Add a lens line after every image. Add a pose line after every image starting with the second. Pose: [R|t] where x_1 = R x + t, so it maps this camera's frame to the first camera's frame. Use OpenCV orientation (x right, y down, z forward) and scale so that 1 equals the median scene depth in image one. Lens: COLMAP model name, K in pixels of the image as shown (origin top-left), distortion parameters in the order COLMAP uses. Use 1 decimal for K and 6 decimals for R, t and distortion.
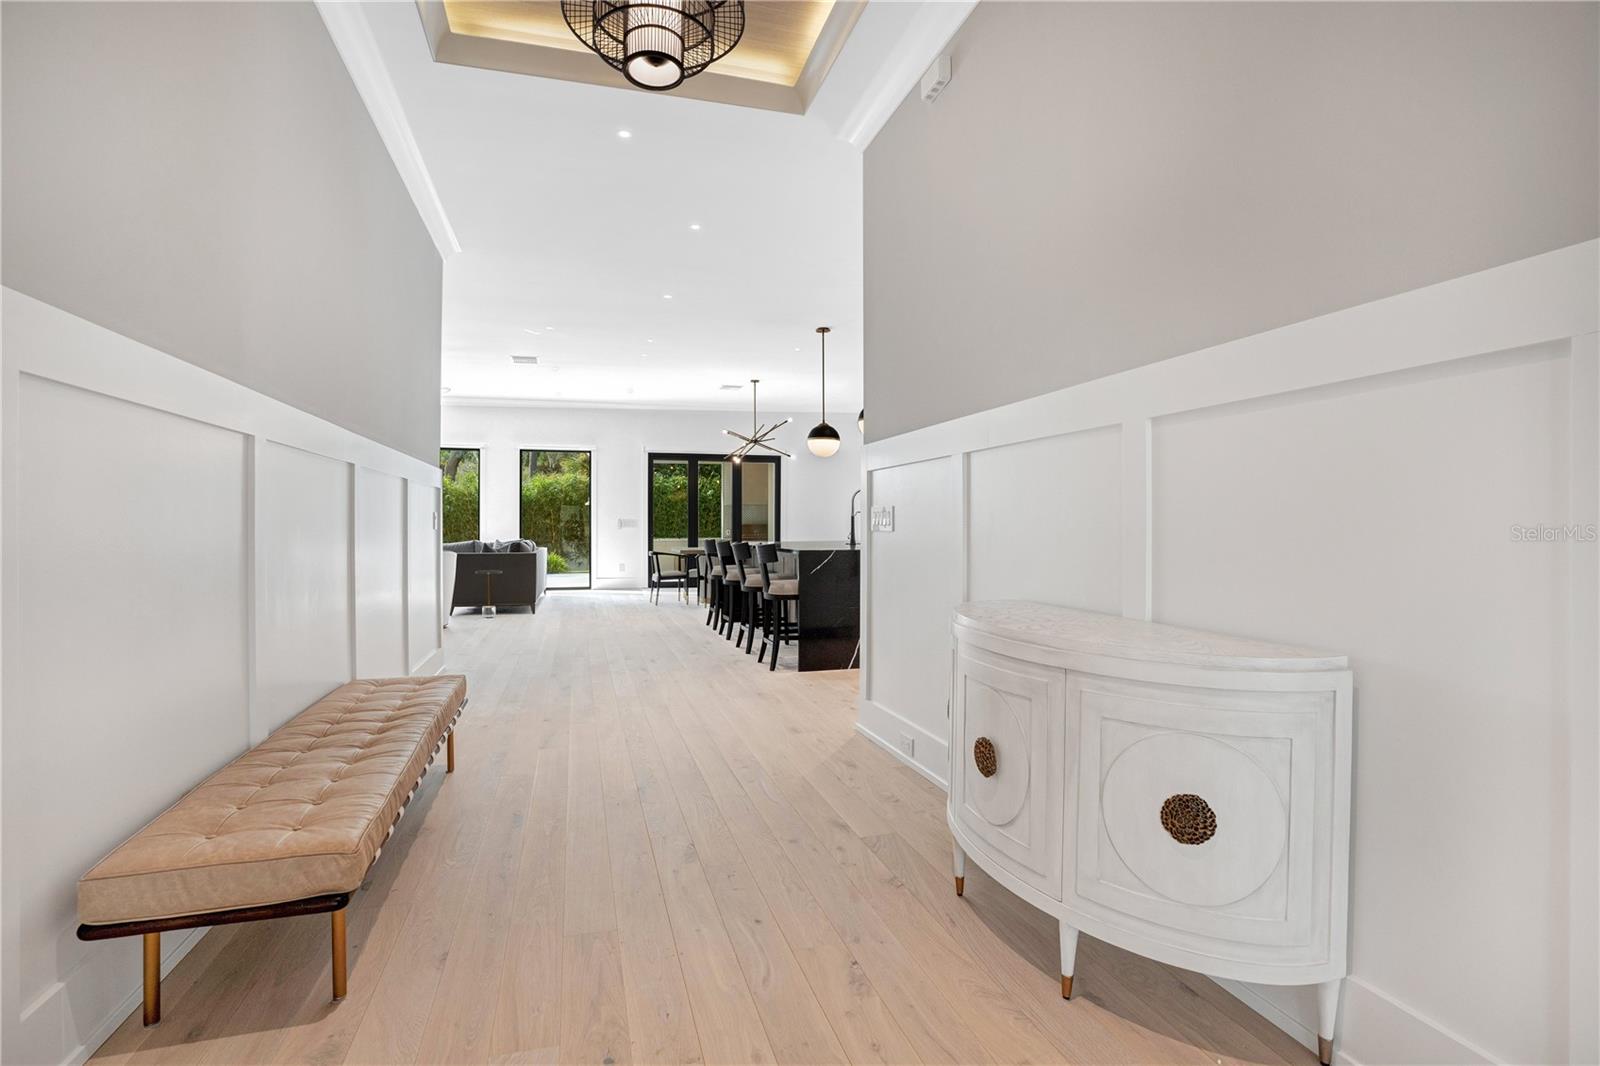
lens RADIAL K [[746.0, 0, 813.4], [0, 746.0, 528.7], [0, 0, 1]] dist [-0.053948, 0.018631]
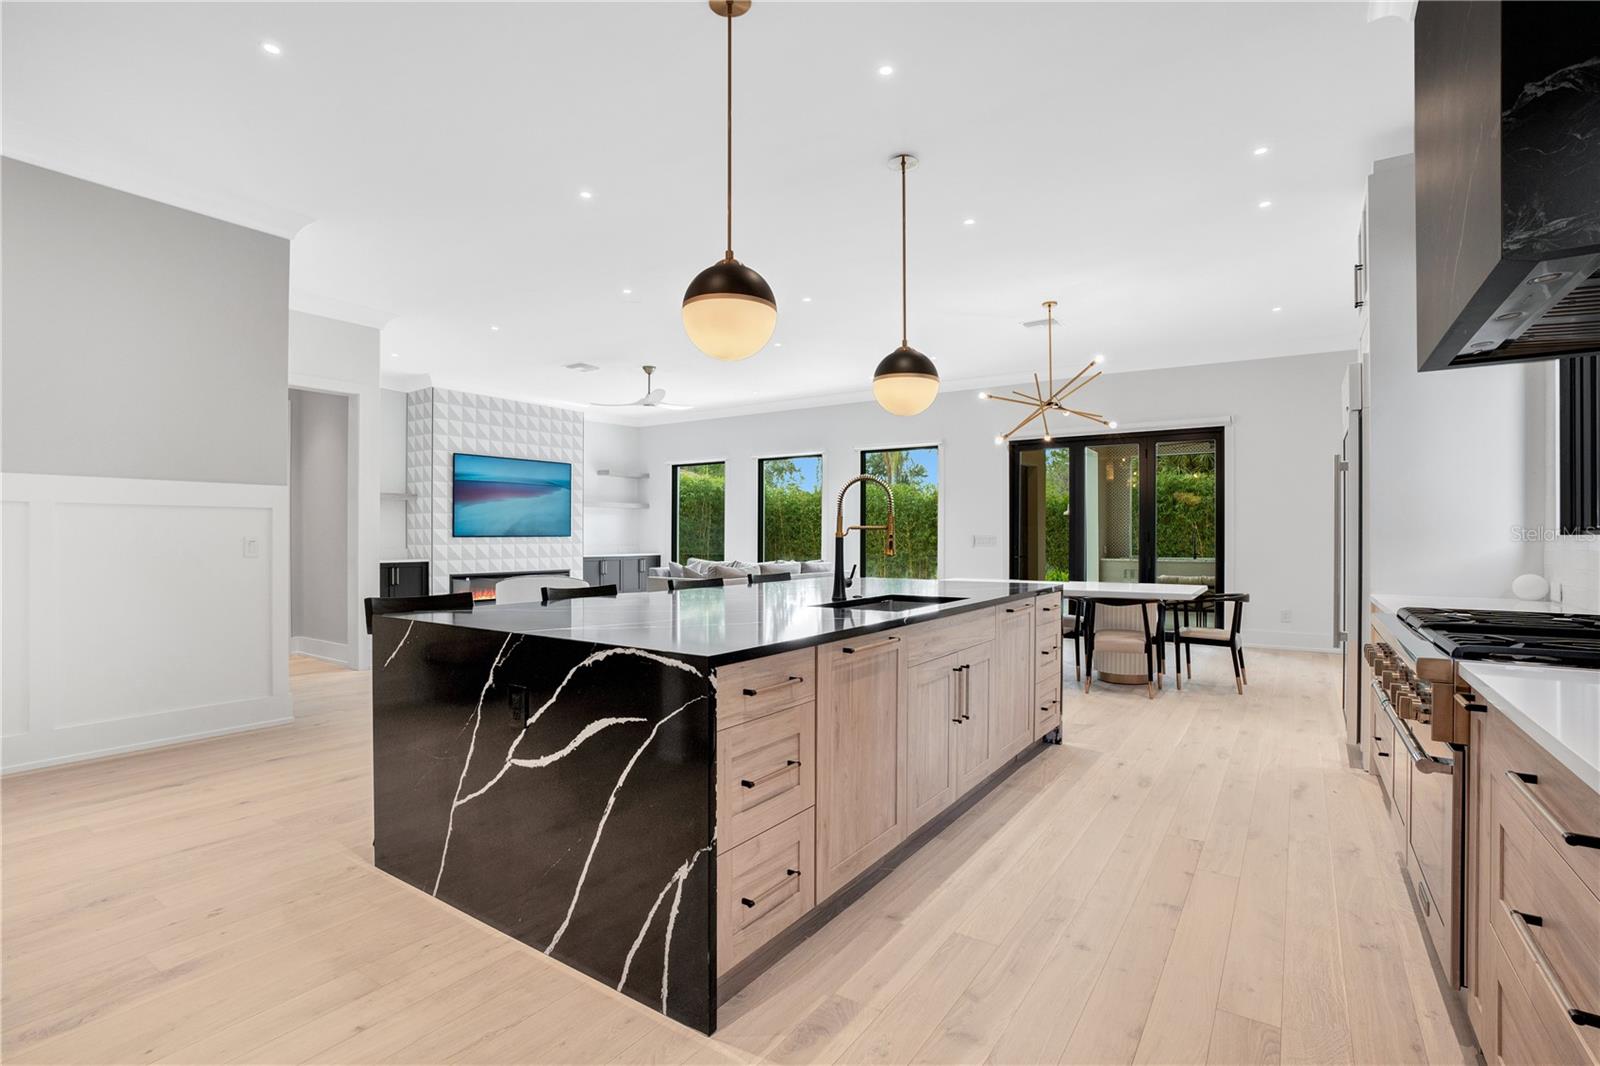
lens RADIAL K [[746.0, 0, 785.5], [0, 746.0, 515.0], [0, 0, 1]] dist [-0.053948, 0.018631]
pose [[0.604216, -0.027568, -0.796343, 0.296487], [0.002954, 0.999472, -0.032359, -0.011290], [0.796815, 0.017199, 0.603979, 0.521293]]
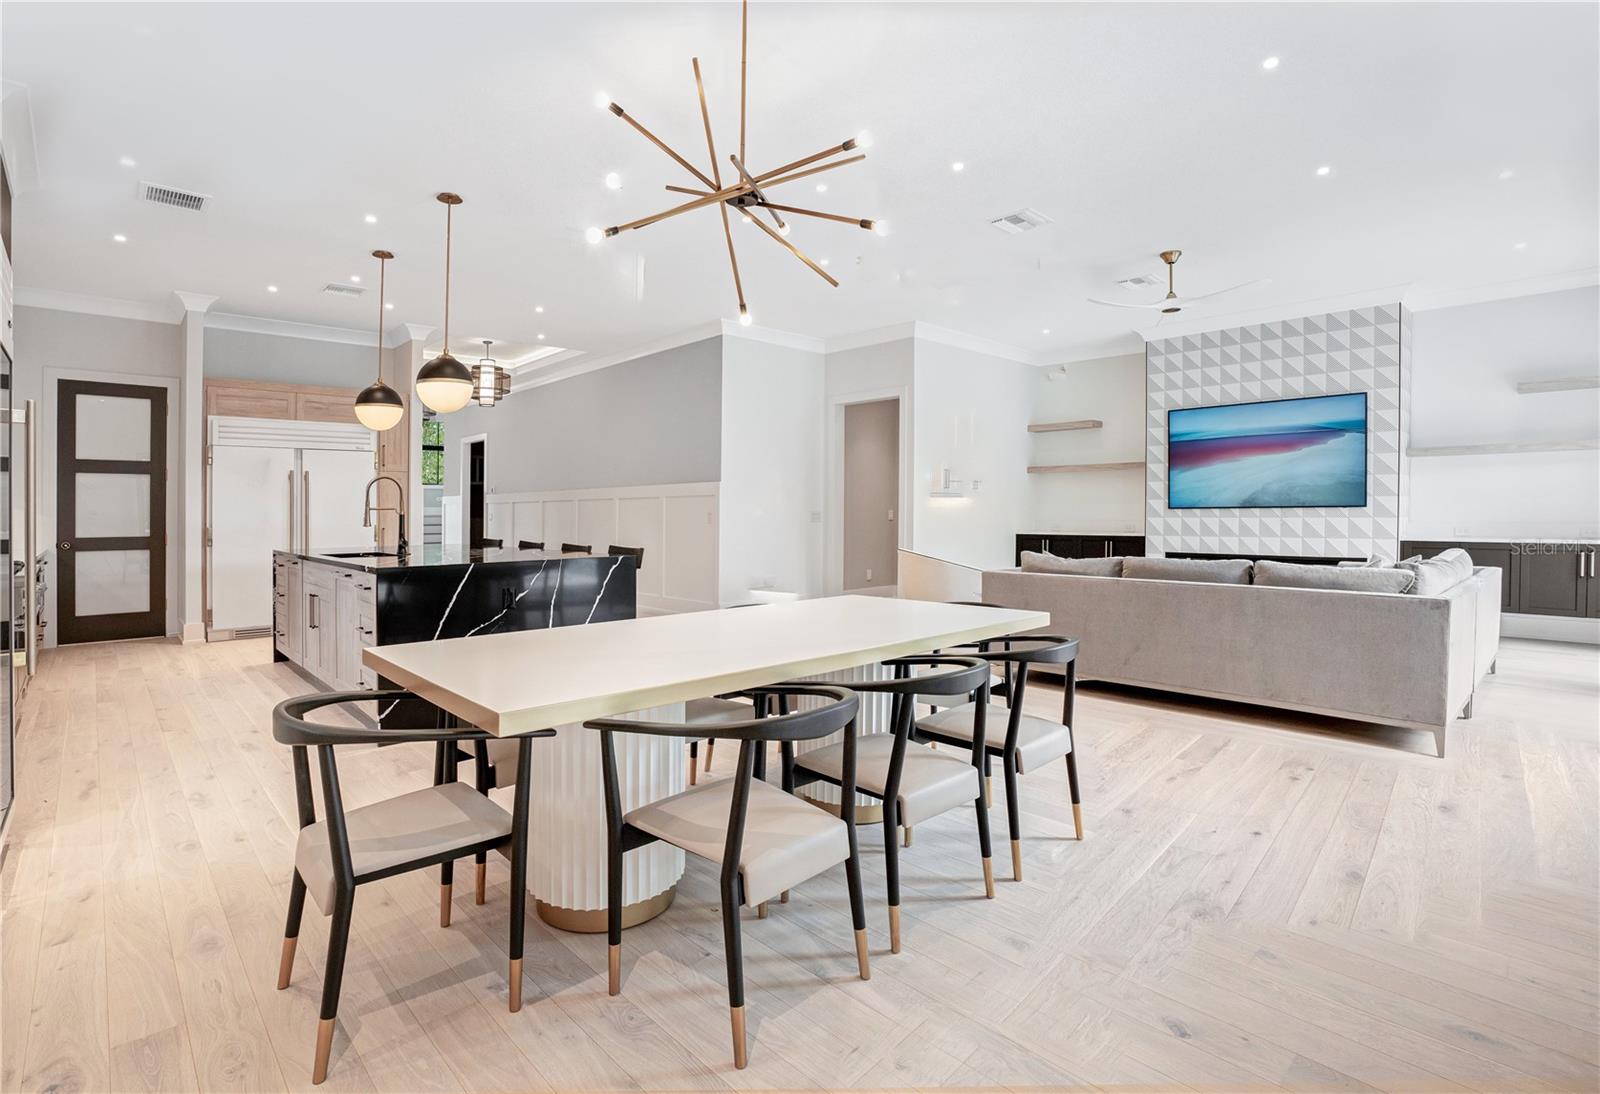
lens RADIAL K [[808.2, 0, 802.5], [0, 808.2, 498.2], [0, 0, 1]] dist [-0.044763, 0.005885]
pose [[-0.908830, -0.003617, -0.417150, 0.017778], [0.002632, 0.999893, -0.014403, -0.014810], [0.417158, -0.014188, -0.908723, 1.389986]]
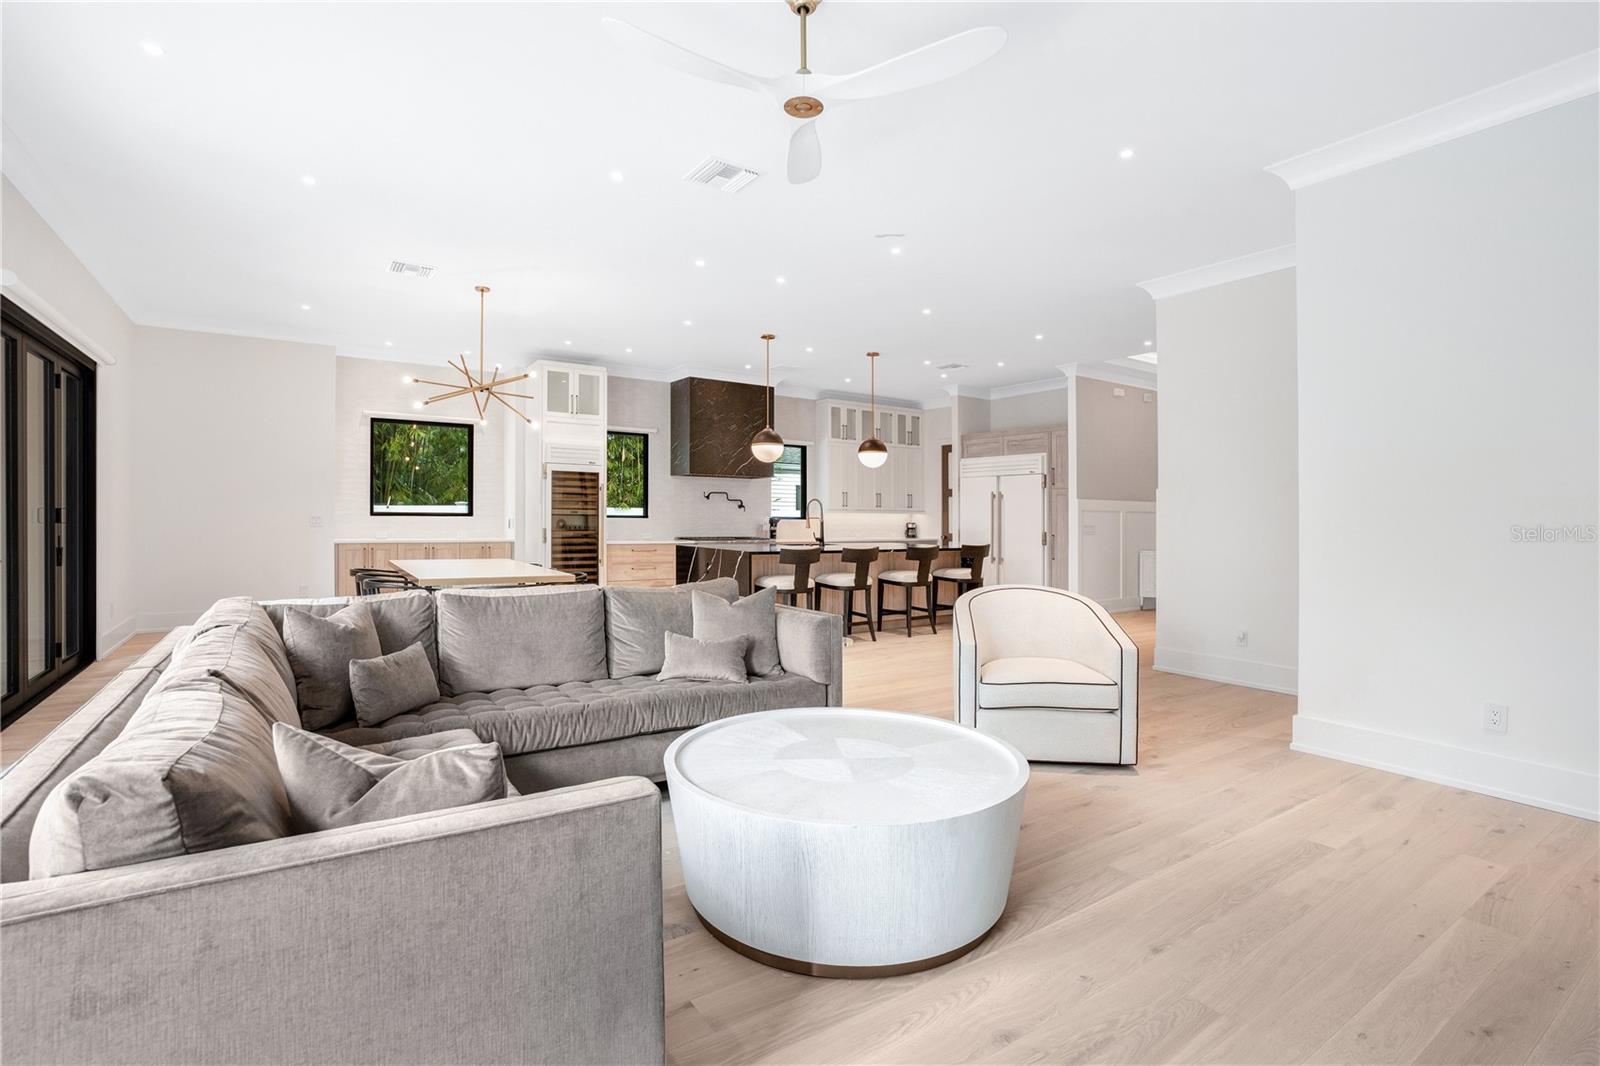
lens RADIAL K [[746.0, 0, 788.5], [0, 746.0, 521.4], [0, 0, 1]] dist [-0.053948, 0.018631]
pose [[-0.266750, -0.014254, 0.963660, -0.799203], [-0.010812, 0.999872, 0.011796, -0.022085], [-0.963705, -0.007273, -0.266870, 1.016405]]
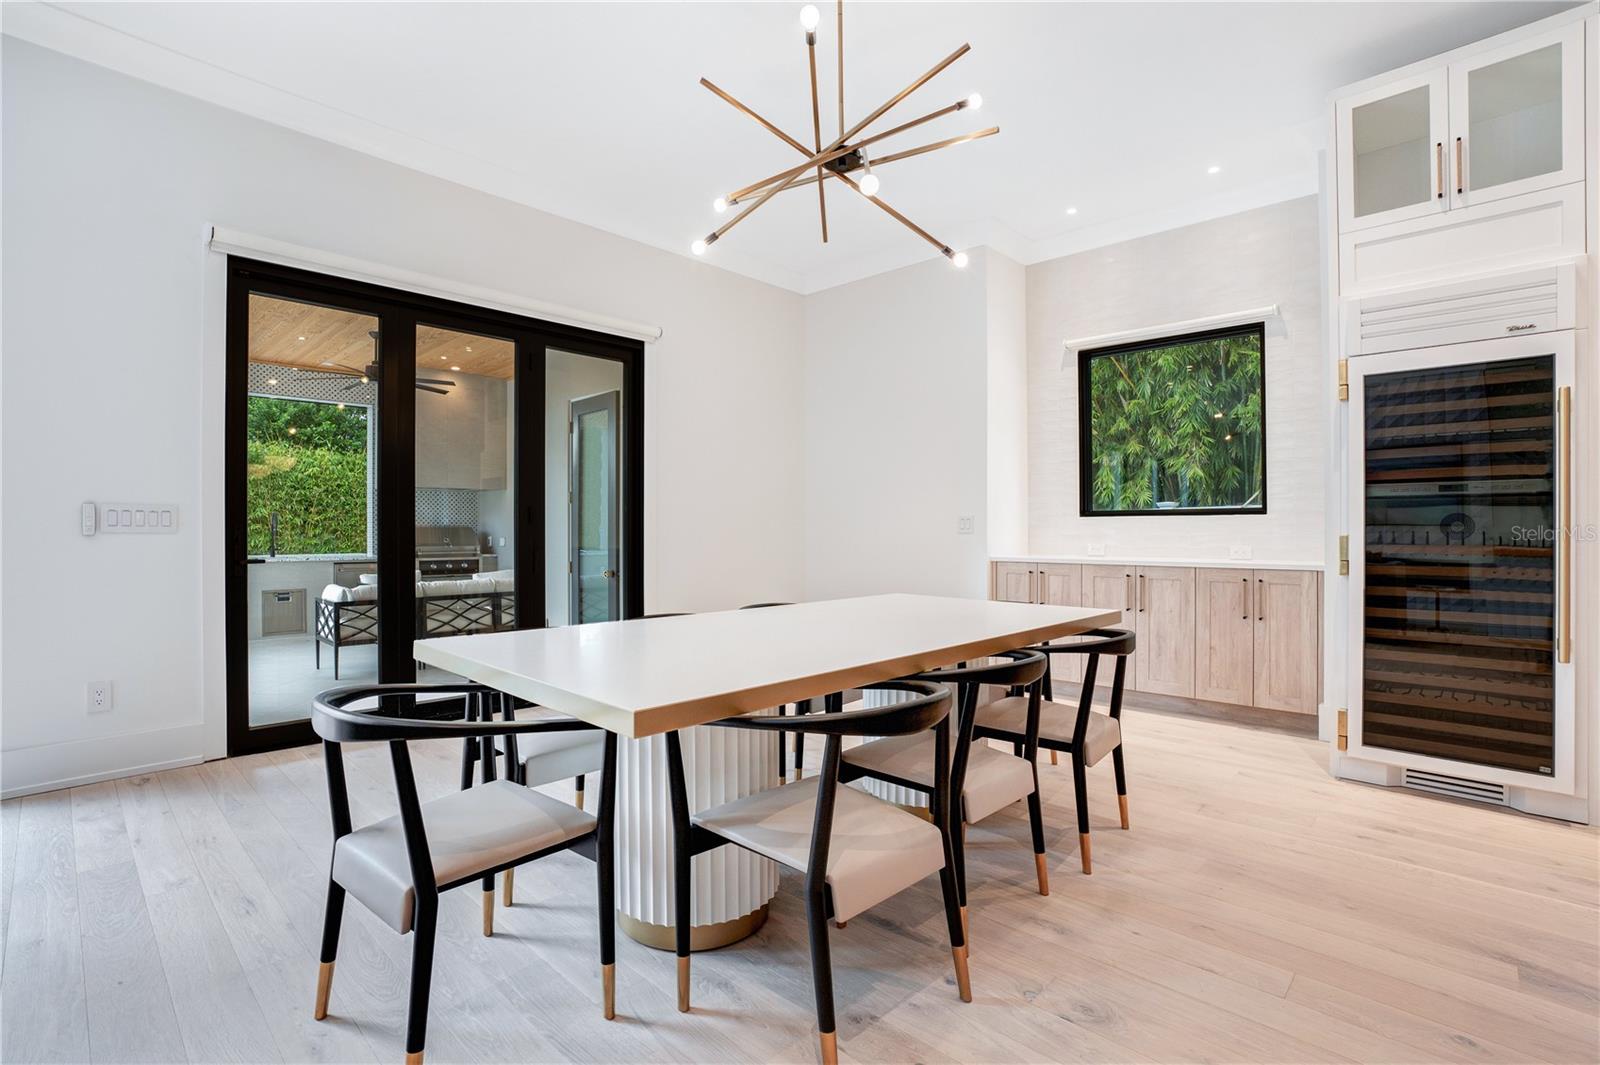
lens RADIAL K [[746.0, 0, 801.4], [0, 746.0, 530.1], [0, 0, 1]] dist [-0.053948, 0.018631]
pose [[0.874741, -0.001982, 0.484587, -0.223330], [0.001663, 0.999998, 0.001088, -0.003624], [-0.484588, -0.000146, 0.874742, 0.895119]]
